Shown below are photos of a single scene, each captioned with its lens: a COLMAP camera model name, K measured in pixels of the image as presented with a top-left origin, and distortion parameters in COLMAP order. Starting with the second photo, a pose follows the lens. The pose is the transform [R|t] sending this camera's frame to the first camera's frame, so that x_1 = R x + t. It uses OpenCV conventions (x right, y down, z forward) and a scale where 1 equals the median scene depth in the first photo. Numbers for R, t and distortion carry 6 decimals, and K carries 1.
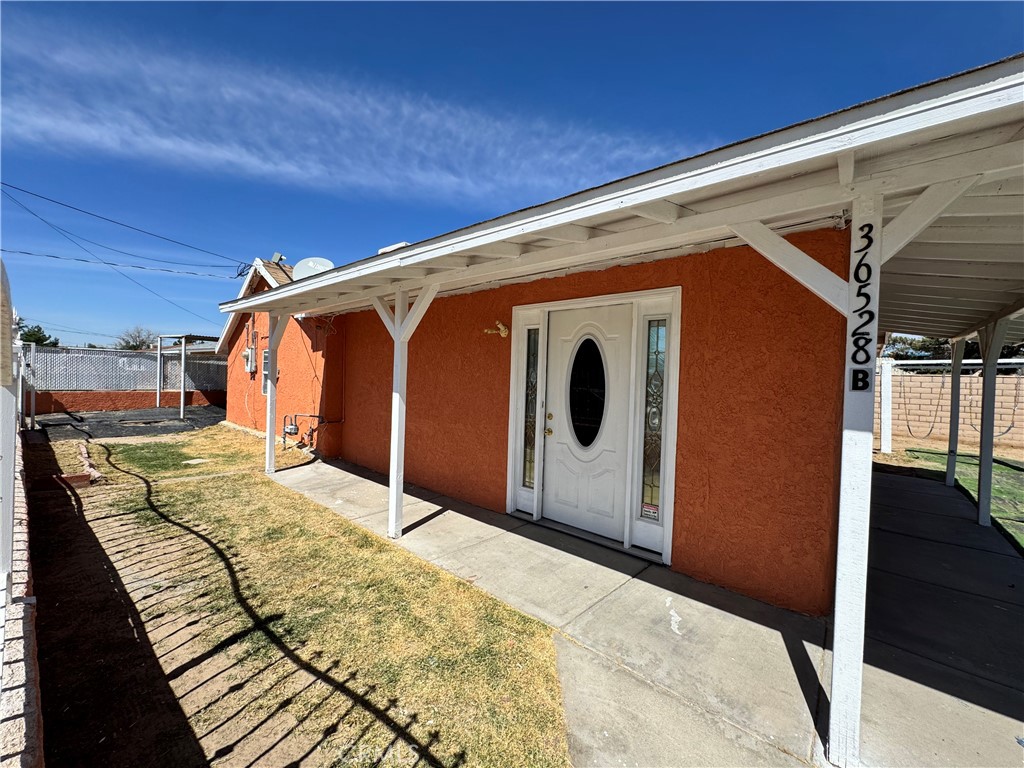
lens RADIAL K [[428.8, 0, 512.0], [0, 428.8, 384.0], [0, 0, 1]] dist [-0.003416, 0.000124]
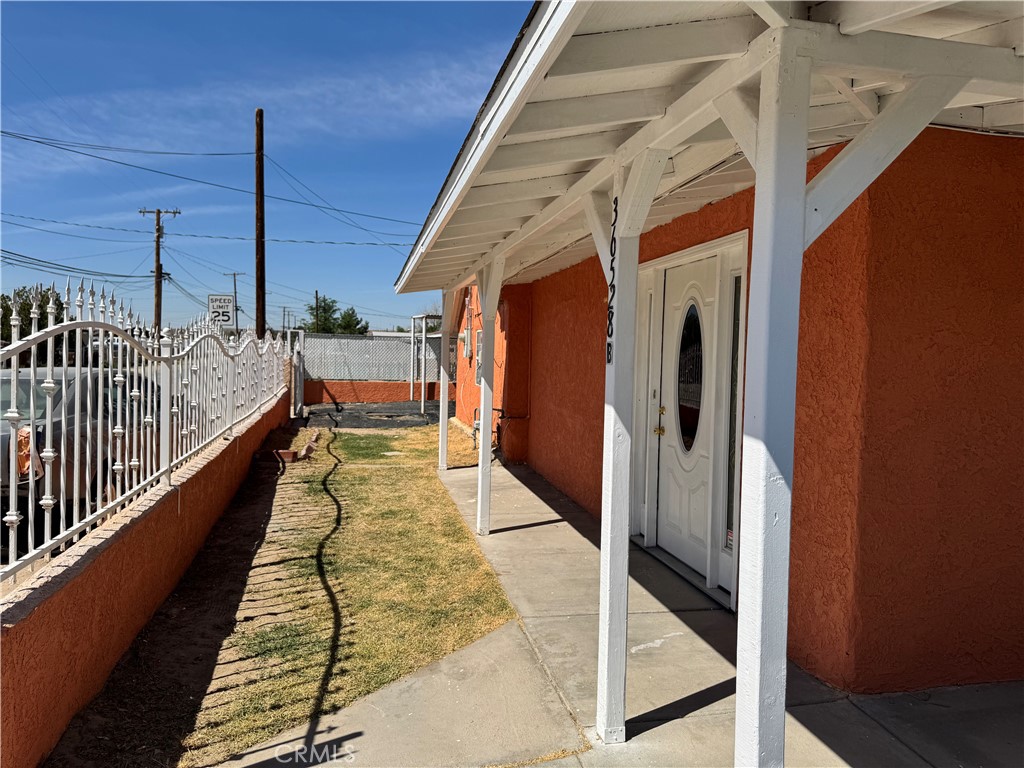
lens RADIAL K [[779.9, 0, 479.2], [0, 779.9, 389.3], [0, 0, 1]] dist [0.128933, -0.264171]
pose [[0.762282, 0.014450, -0.647084, 0.961138], [-0.006671, 0.999873, 0.014468, 0.028172], [0.647211, -0.006712, 0.762282, -0.333154]]
